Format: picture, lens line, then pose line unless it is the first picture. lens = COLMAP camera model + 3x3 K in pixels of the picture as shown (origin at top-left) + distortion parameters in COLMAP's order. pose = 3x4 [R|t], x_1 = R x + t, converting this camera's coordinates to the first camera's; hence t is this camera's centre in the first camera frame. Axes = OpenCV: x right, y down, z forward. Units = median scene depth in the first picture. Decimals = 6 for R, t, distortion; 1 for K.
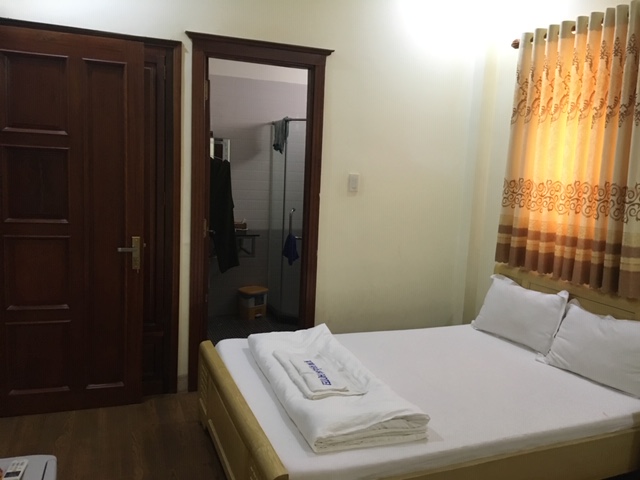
lens RADIAL K [[543.7, 0, 322.1], [0, 543.7, 239.2], [0, 0, 1]] dist [-0.046413, -0.001230]
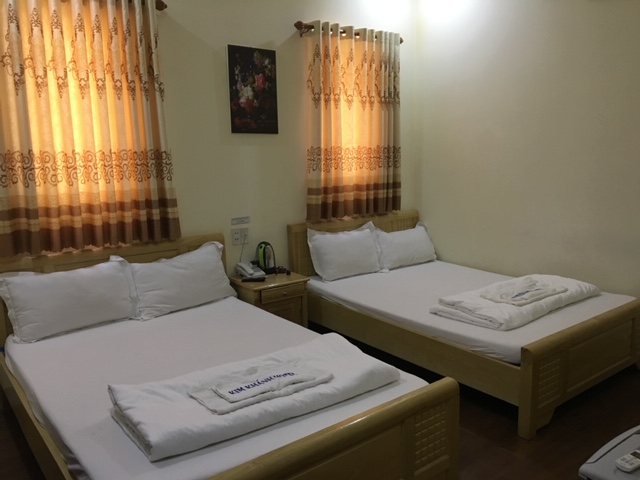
lens RADIAL K [[543.7, 0, 322.2], [0, 543.7, 241.3], [0, 0, 1]] dist [-0.046413, -0.001230]
pose [[-0.318813, -0.192792, 0.928003, -0.692330], [0.111593, 0.964650, 0.238743, -0.144477], [-0.941225, 0.179673, -0.286028, 0.980341]]
